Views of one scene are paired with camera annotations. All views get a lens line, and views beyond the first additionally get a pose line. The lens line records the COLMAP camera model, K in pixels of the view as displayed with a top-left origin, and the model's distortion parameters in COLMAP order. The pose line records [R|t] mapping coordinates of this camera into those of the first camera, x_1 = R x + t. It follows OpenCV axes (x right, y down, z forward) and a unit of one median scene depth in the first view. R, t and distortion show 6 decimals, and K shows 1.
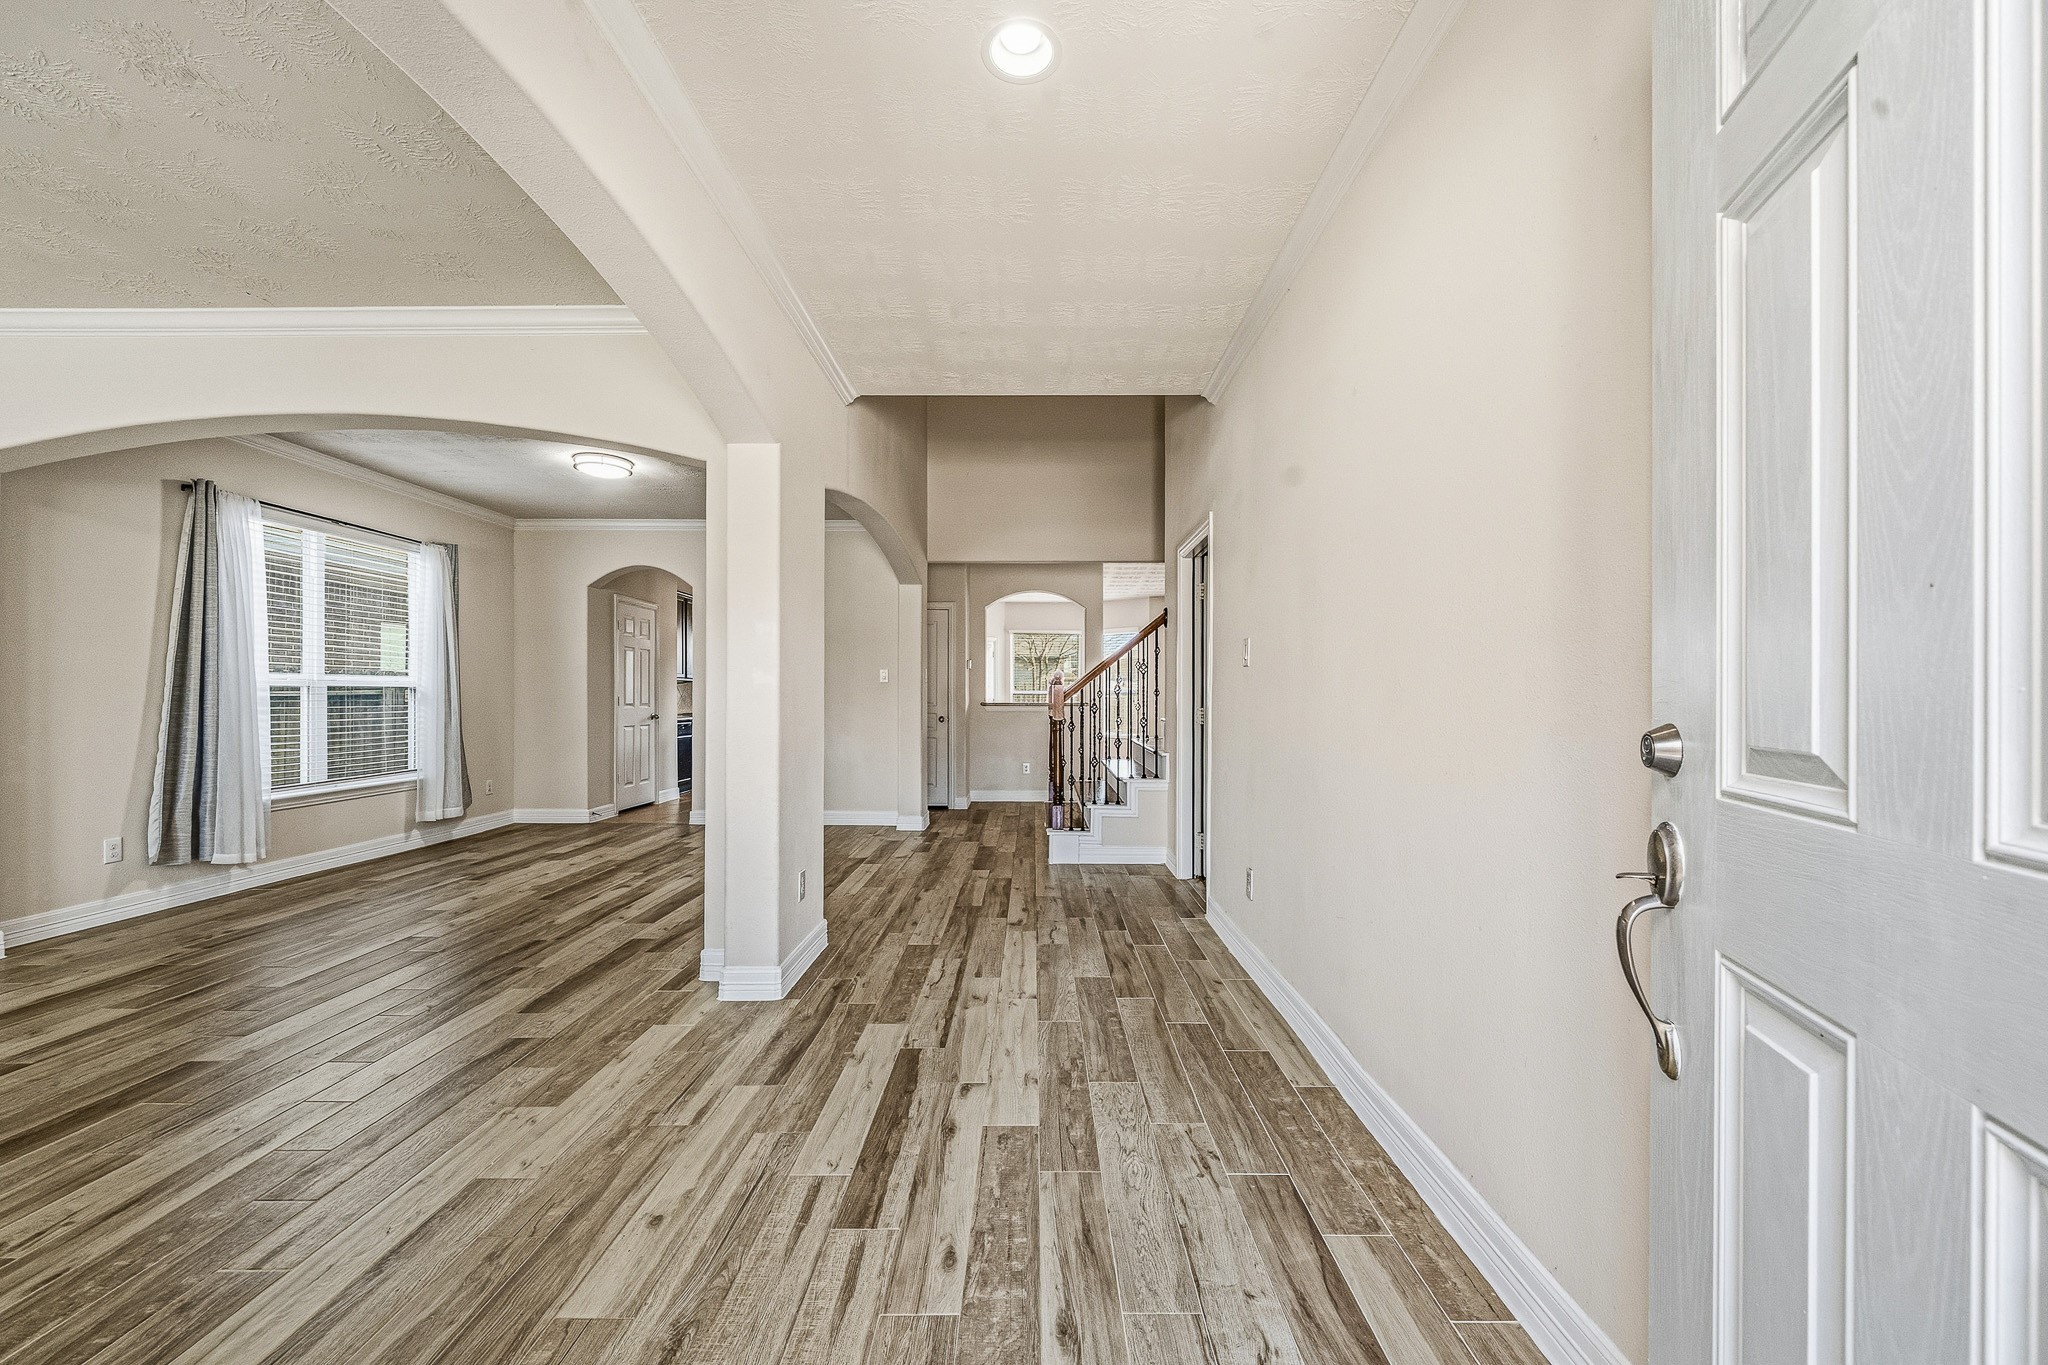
lens RADIAL K [[802.5, 0, 1033.1], [0, 802.5, 697.8], [0, 0, 1]] dist [-0.003133, -0.000184]
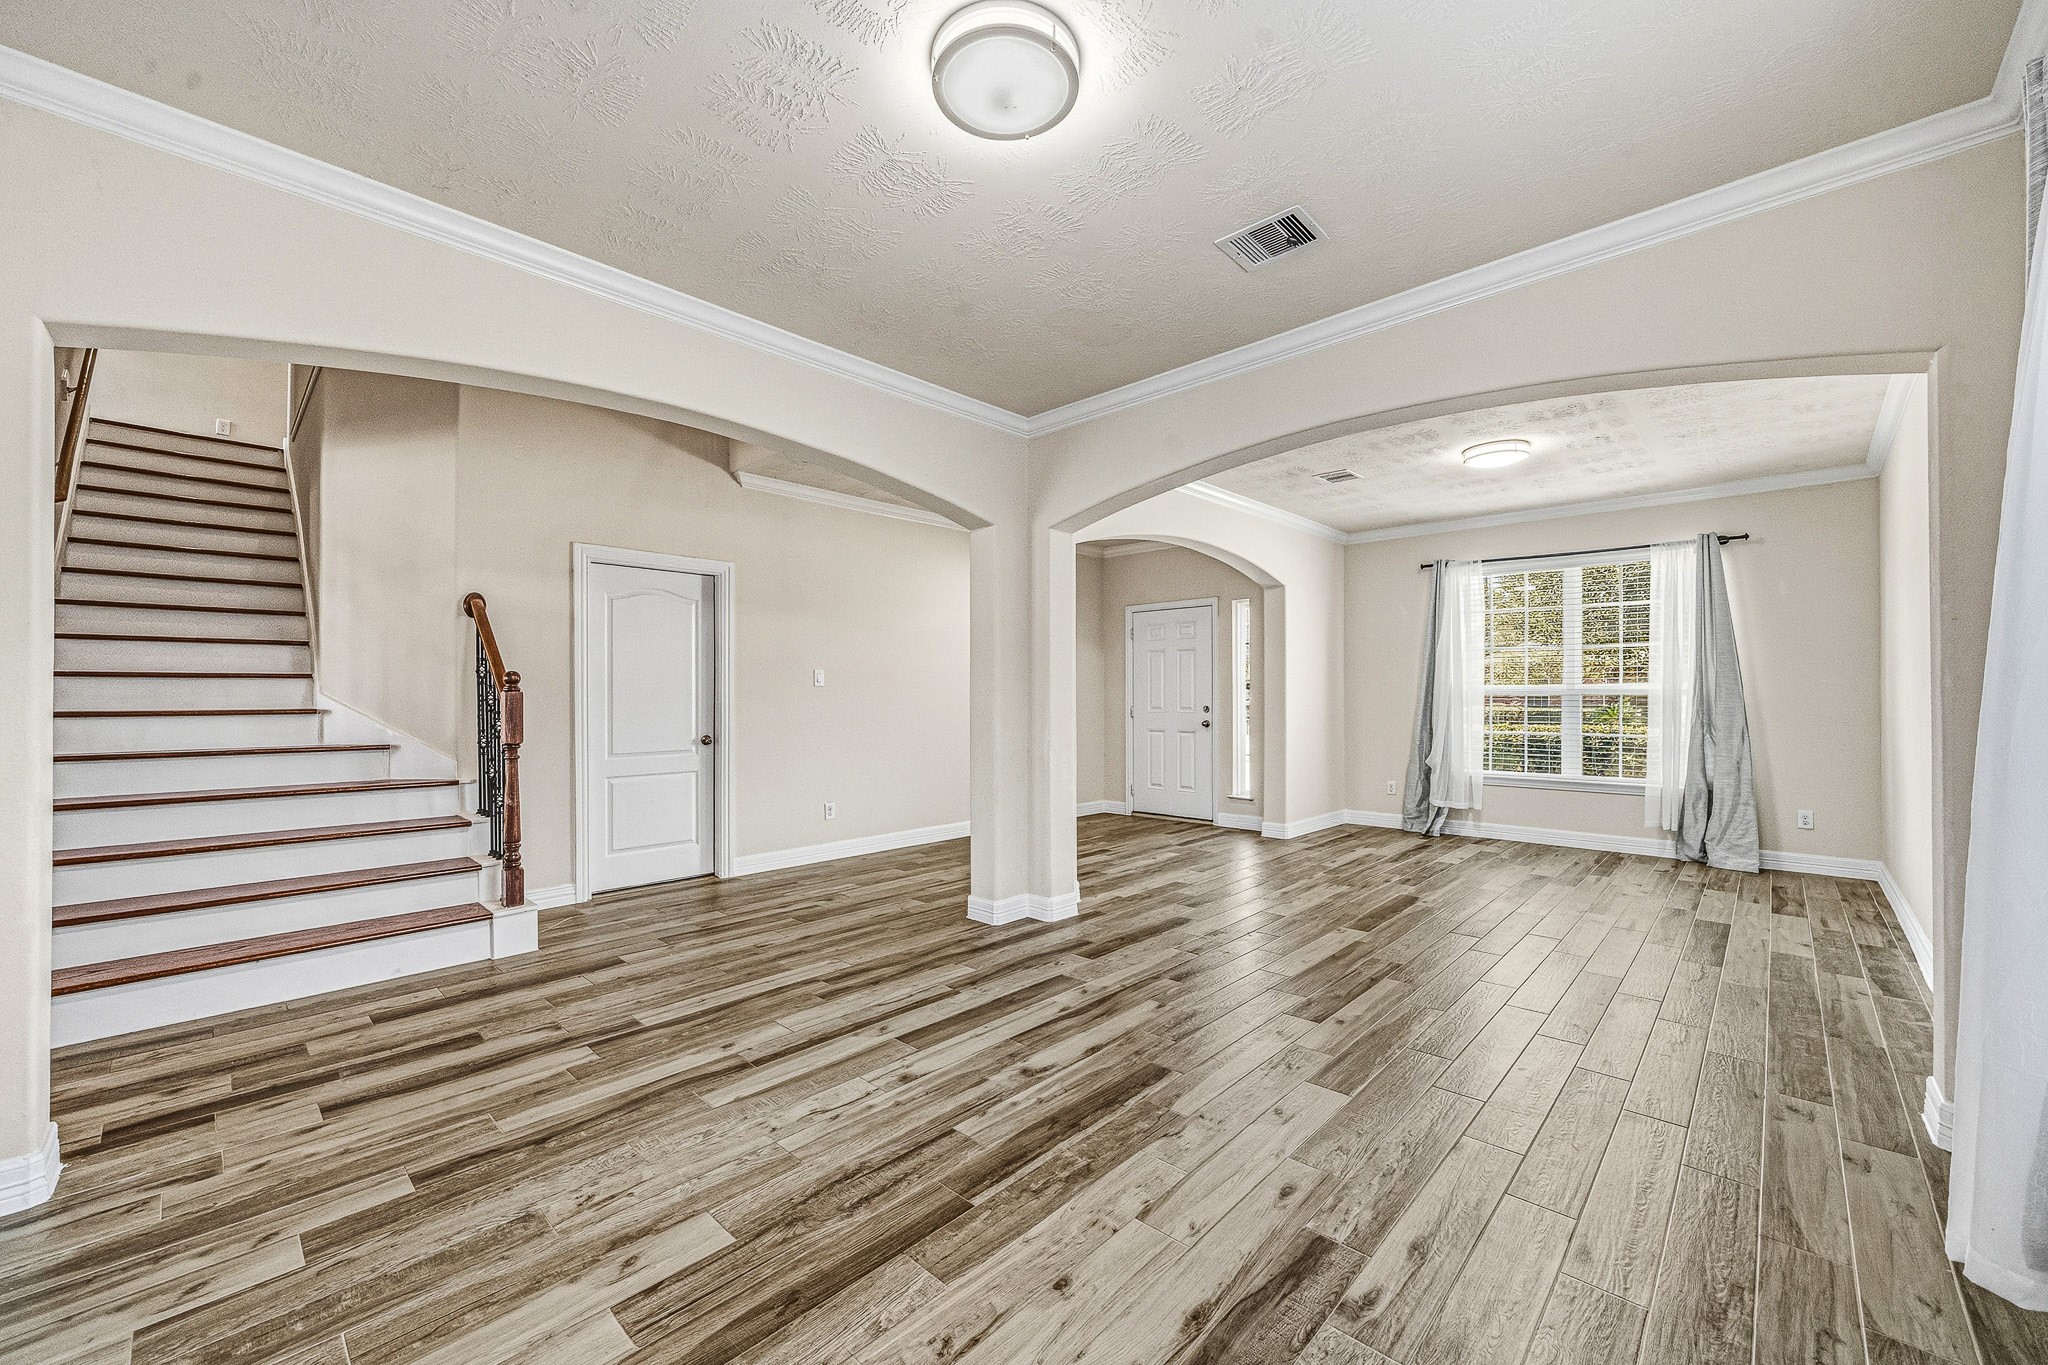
lens RADIAL K [[802.5, 0, 1028.5], [0, 802.5, 693.3], [0, 0, 1]] dist [-0.003133, -0.000184]
pose [[-0.728154, 0.003123, 0.685406, -0.741030], [0.000694, 0.999992, -0.003819, -0.010610], [-0.685413, -0.002305, -0.728151, 1.177597]]
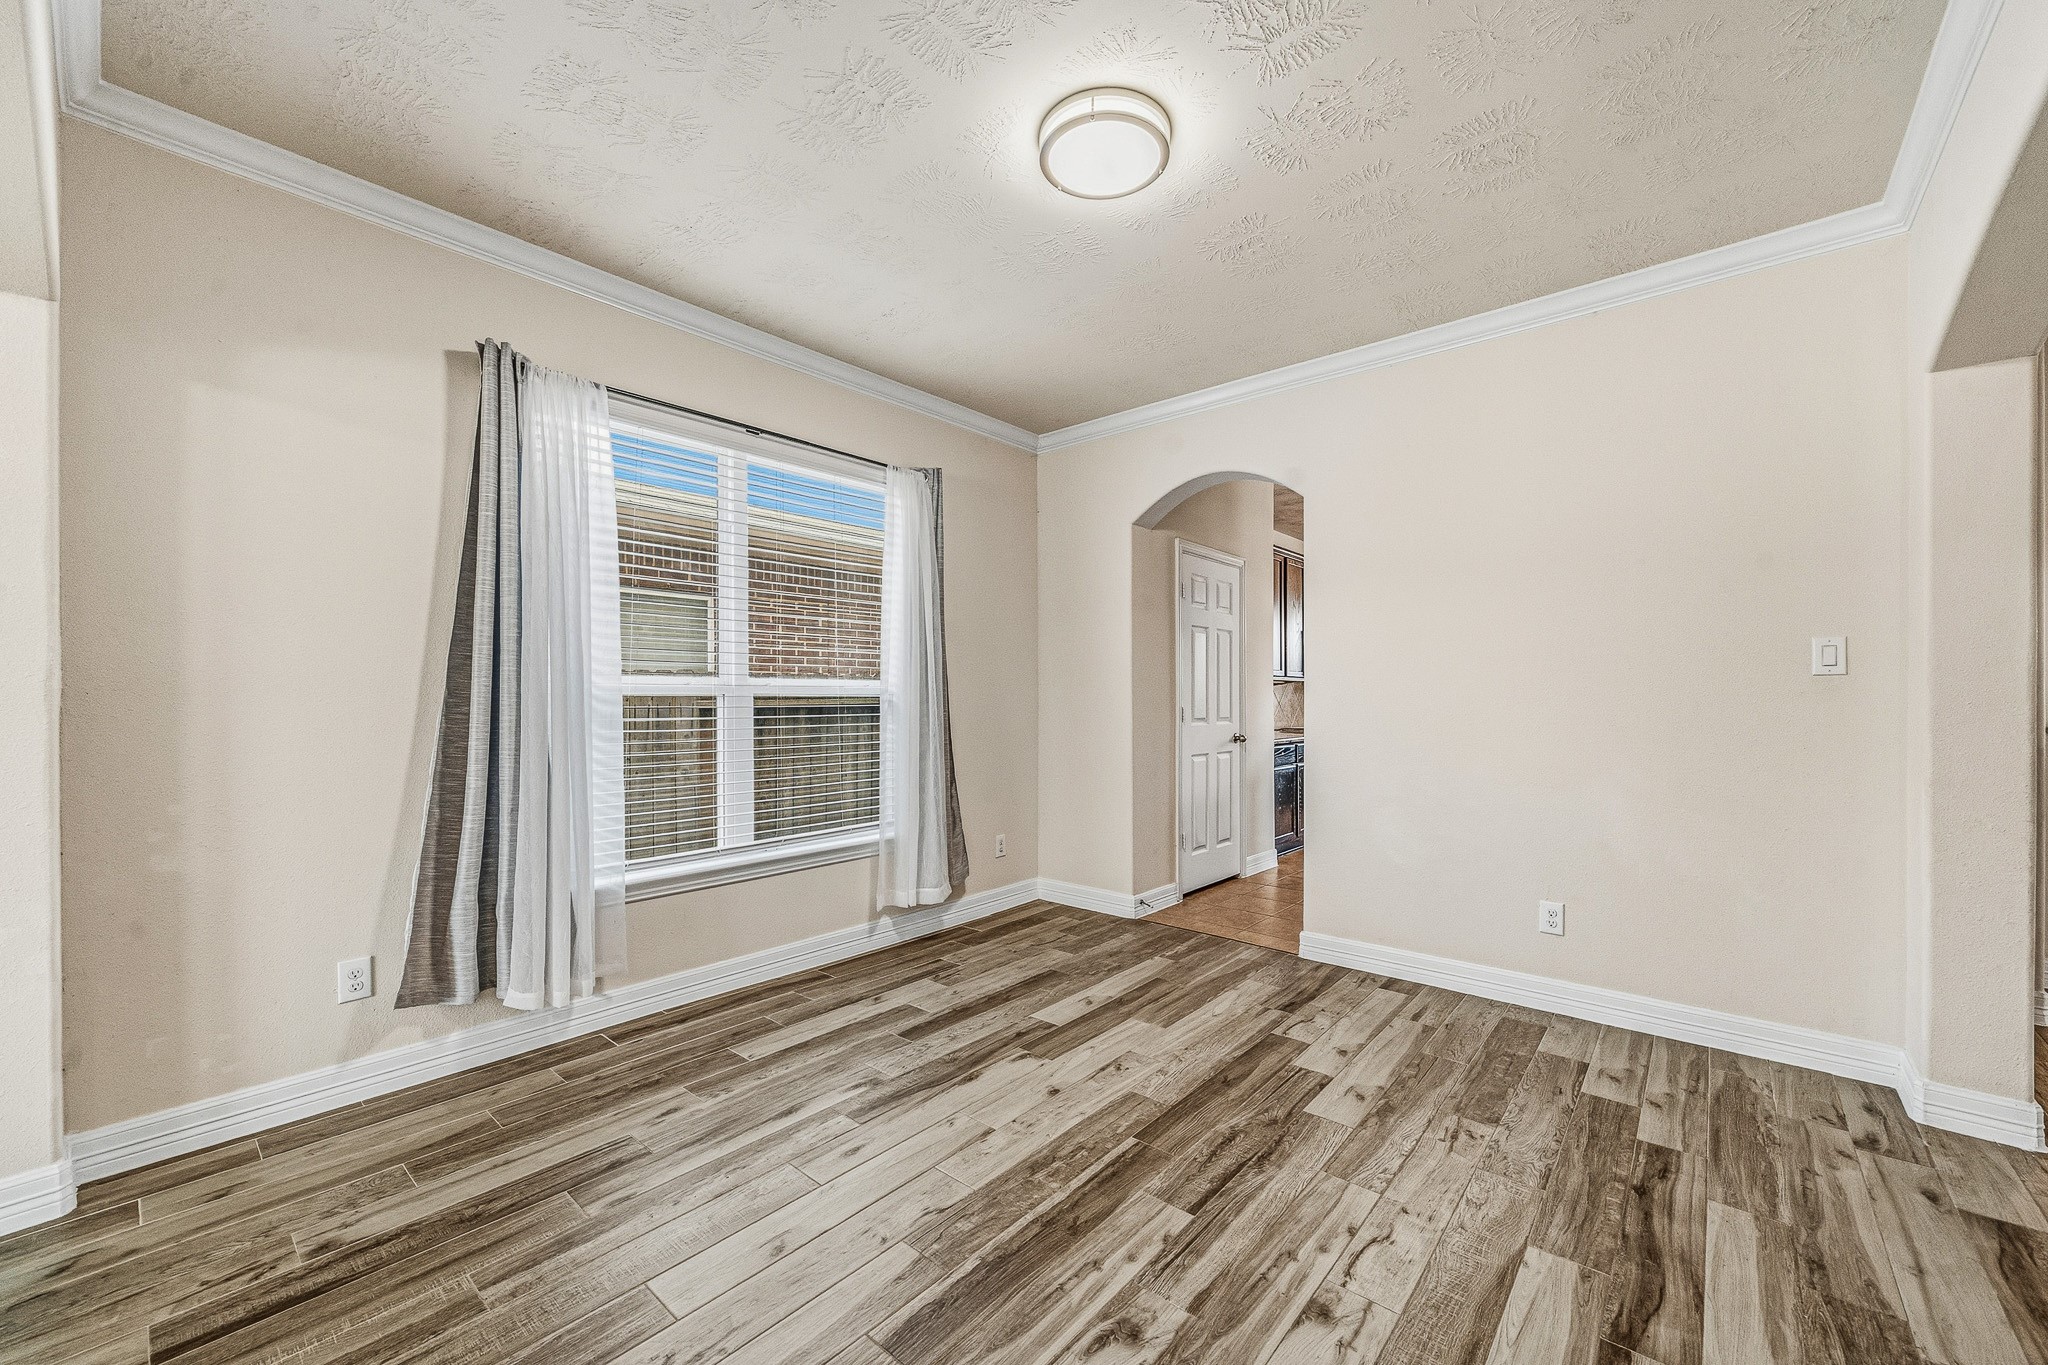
lens RADIAL K [[802.5, 0, 1020.7], [0, 802.5, 698.7], [0, 0, 1]] dist [-0.003133, -0.000184]
pose [[0.751903, -0.002754, -0.659268, -0.281128], [0.002399, 0.999996, -0.001442, -0.009305], [0.659270, -0.000497, 0.751907, 0.624350]]
